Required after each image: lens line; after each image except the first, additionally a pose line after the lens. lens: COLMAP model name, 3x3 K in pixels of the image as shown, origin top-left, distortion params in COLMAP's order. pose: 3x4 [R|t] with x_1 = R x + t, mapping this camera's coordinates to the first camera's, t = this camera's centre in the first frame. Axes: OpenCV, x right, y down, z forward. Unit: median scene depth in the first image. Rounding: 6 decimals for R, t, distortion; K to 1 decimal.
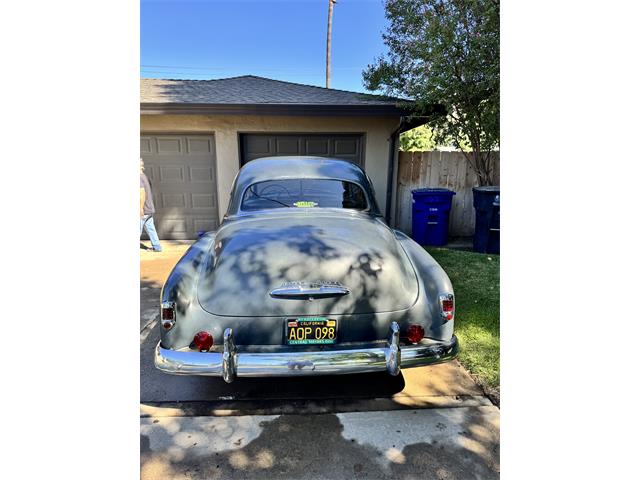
lens RADIAL K [[346.2, 0, 320.0], [0, 346.2, 240.0], [0, 0, 1]] dist [0.040673, -0.048232]
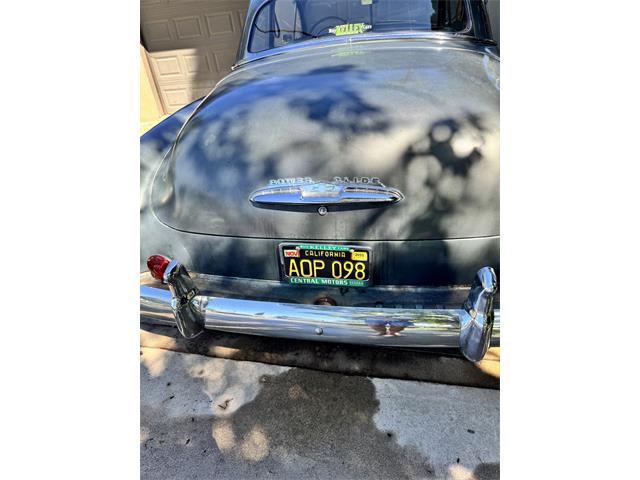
lens RADIAL K [[346.2, 0, 320.0], [0, 346.2, 240.0], [0, 0, 1]] dist [0.040673, -0.048232]
pose [[0.964059, 0.055343, -0.259860, 0.109239], [0.040256, 0.936347, 0.348760, 0.025143], [0.262621, -0.346686, 0.900466, 0.490752]]
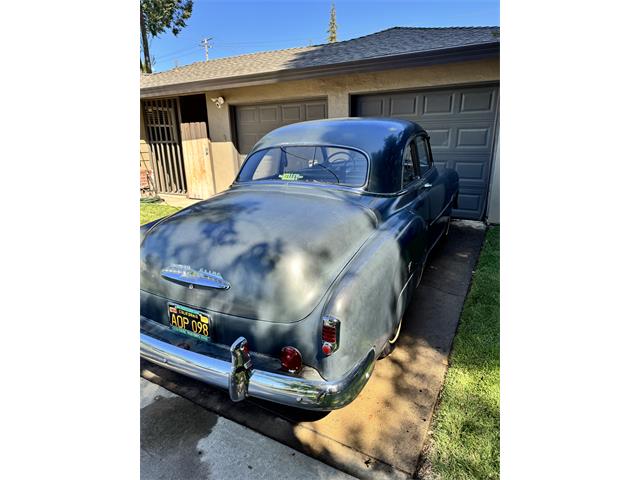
lens RADIAL K [[346.2, 0, 320.0], [0, 346.2, 240.0], [0, 0, 1]] dist [0.040673, -0.048232]
pose [[0.850826, 0.131483, -0.508731, 0.680882], [-0.080782, 0.989407, 0.120612, -0.083887], [0.519201, -0.061523, 0.852435, 0.406819]]
